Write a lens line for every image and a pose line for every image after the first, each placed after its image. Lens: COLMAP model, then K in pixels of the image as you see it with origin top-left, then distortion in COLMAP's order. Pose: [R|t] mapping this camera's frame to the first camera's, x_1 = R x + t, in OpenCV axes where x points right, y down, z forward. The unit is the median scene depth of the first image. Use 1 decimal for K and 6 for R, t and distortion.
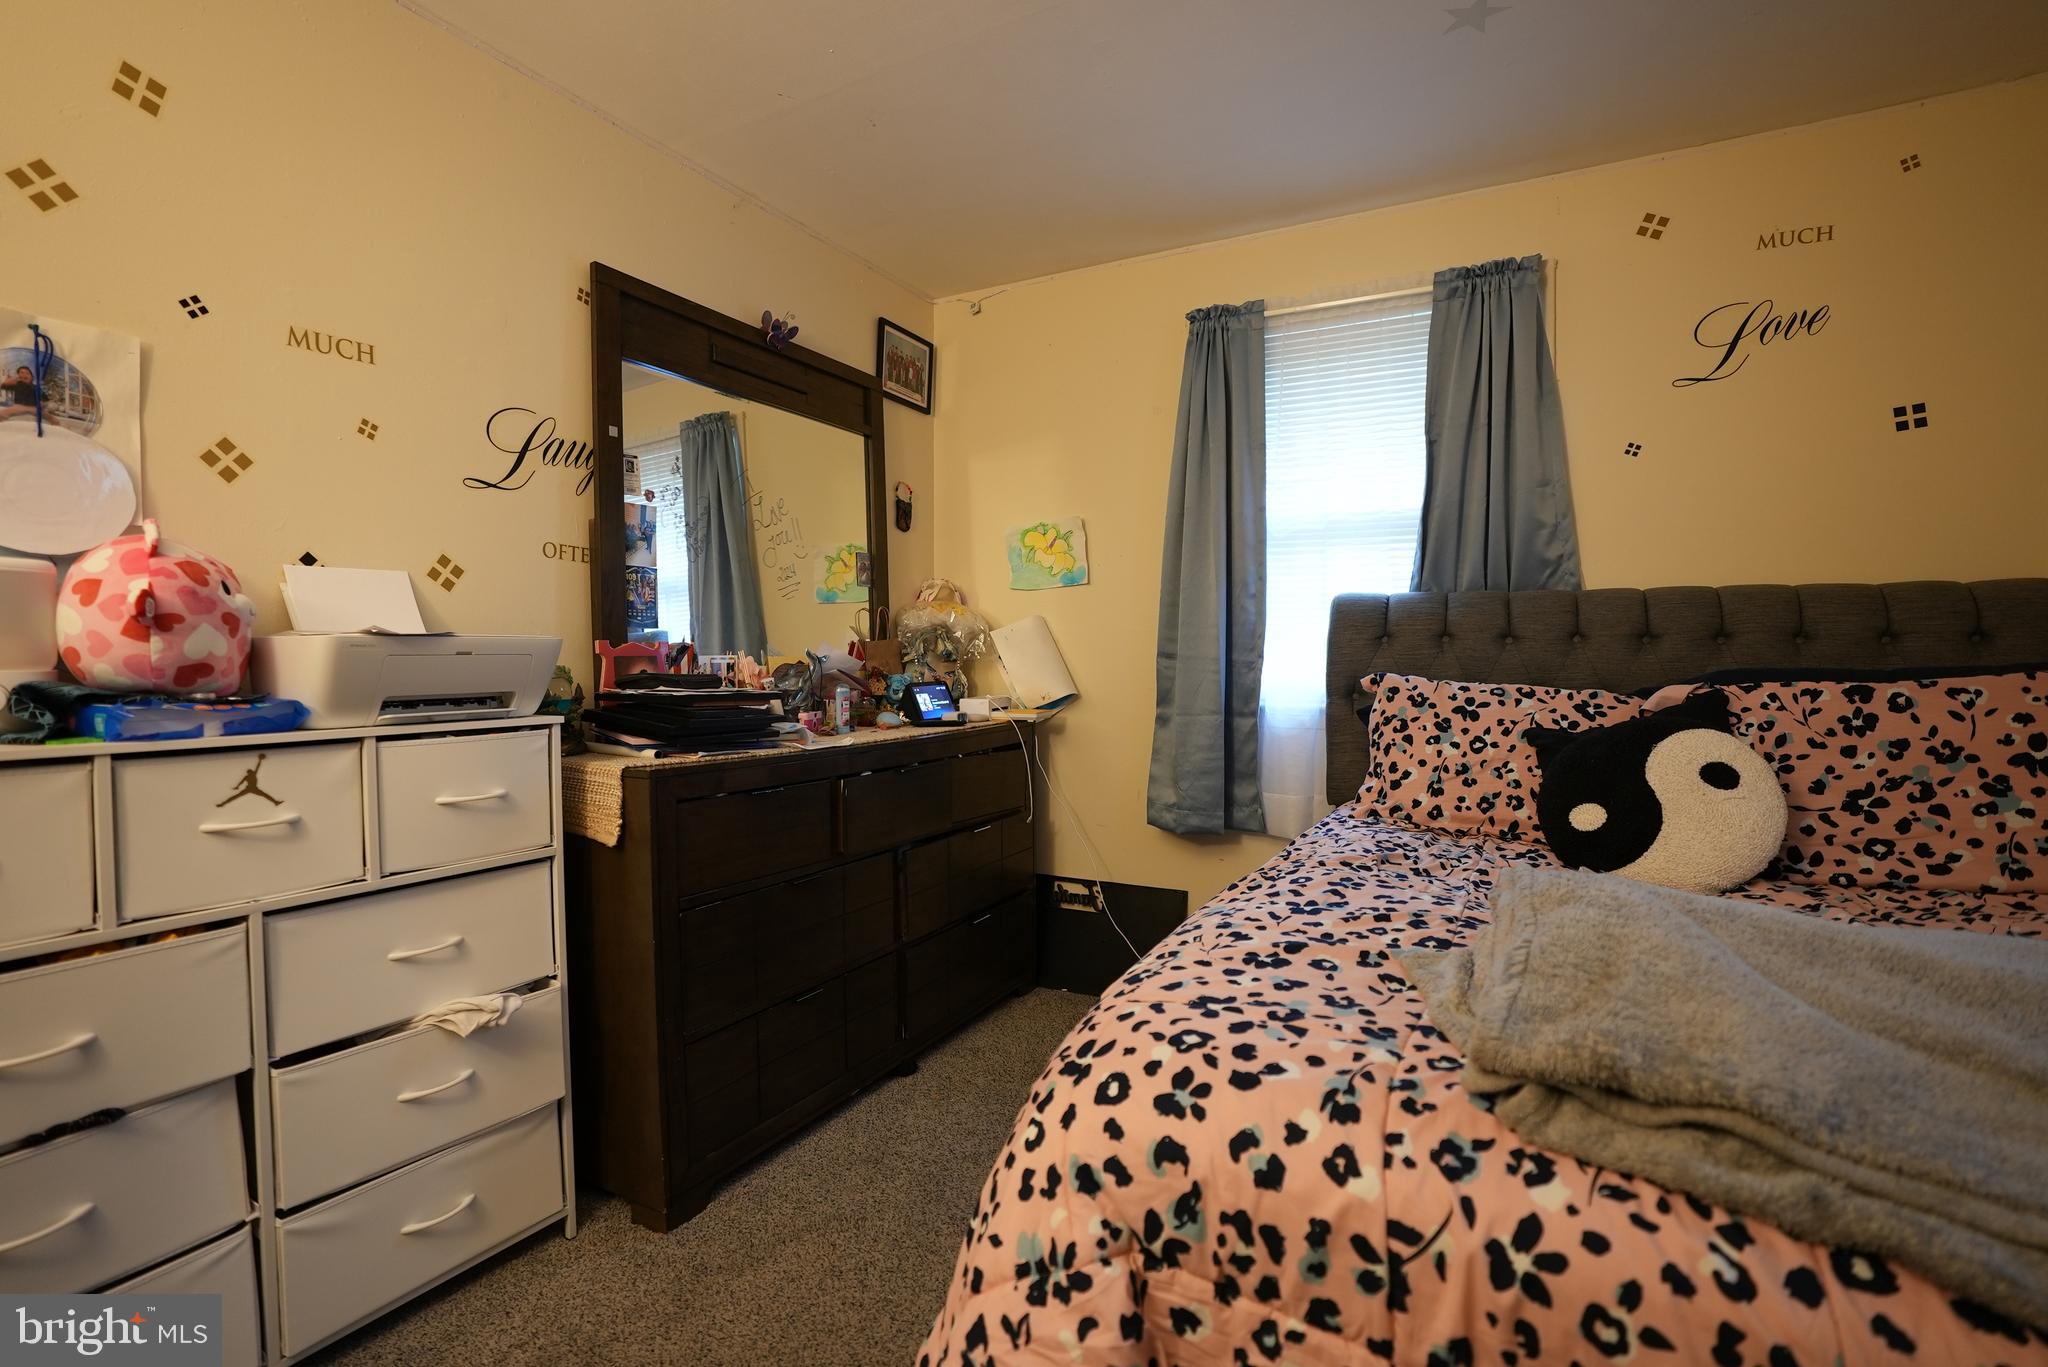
lens RADIAL K [[951.6, 0, 1011.6], [0, 951.6, 685.5], [0, 0, 1]] dist [-0.076144, 0.030742]
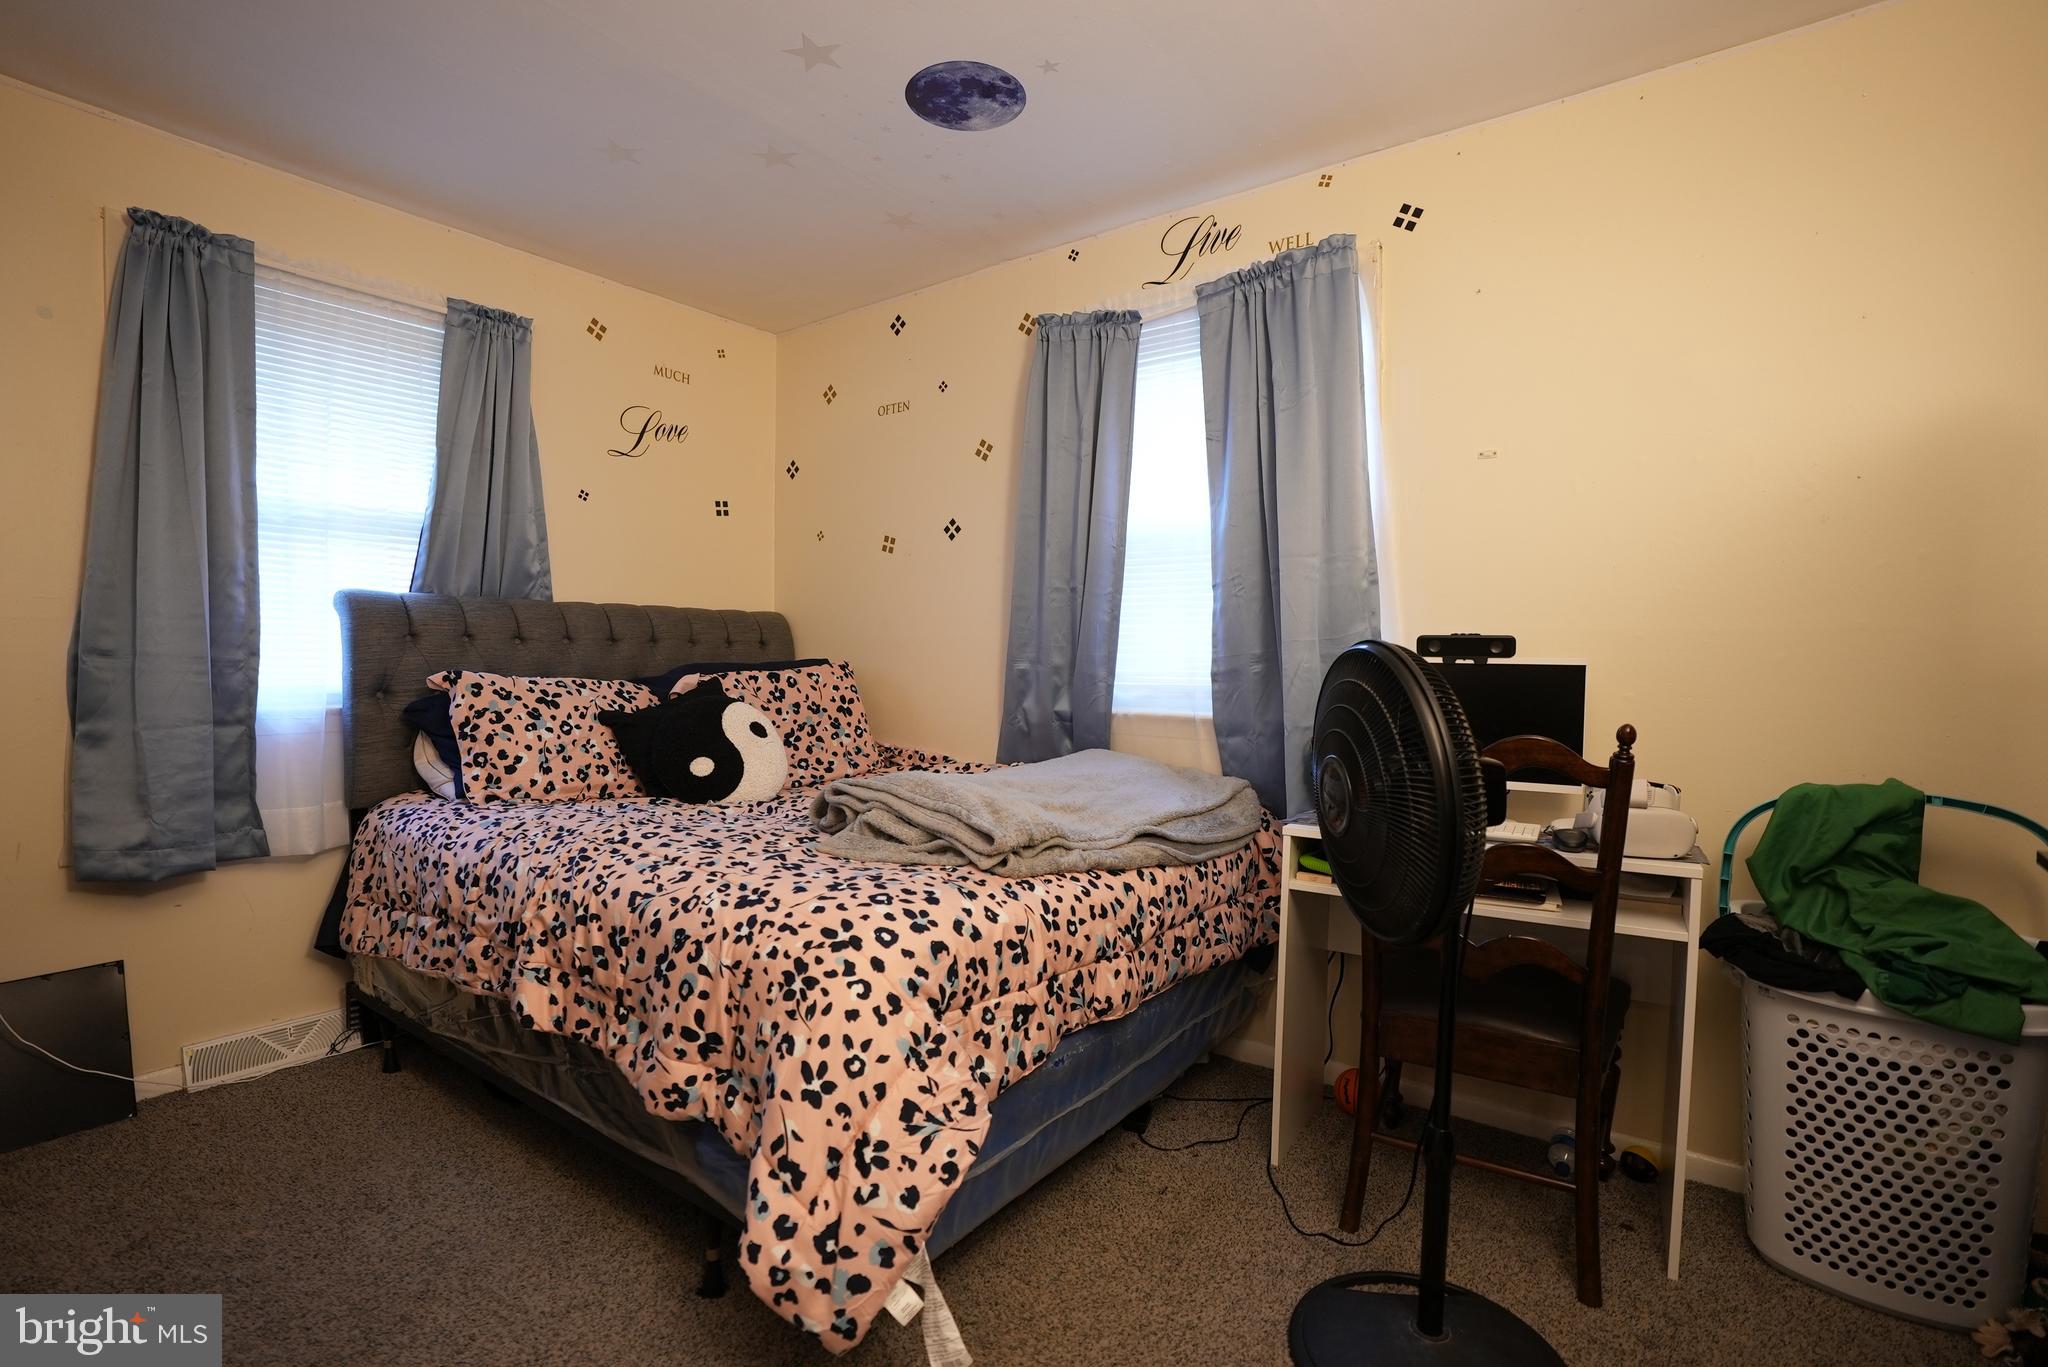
lens RADIAL K [[951.6, 0, 1011.6], [0, 951.6, 685.5], [0, 0, 1]] dist [-0.076144, 0.030742]
pose [[0.142646, -0.028177, 0.989373, -0.630419], [0.025309, 0.999372, 0.024812, -0.007232], [-0.989450, 0.021501, 0.143270, 0.255977]]
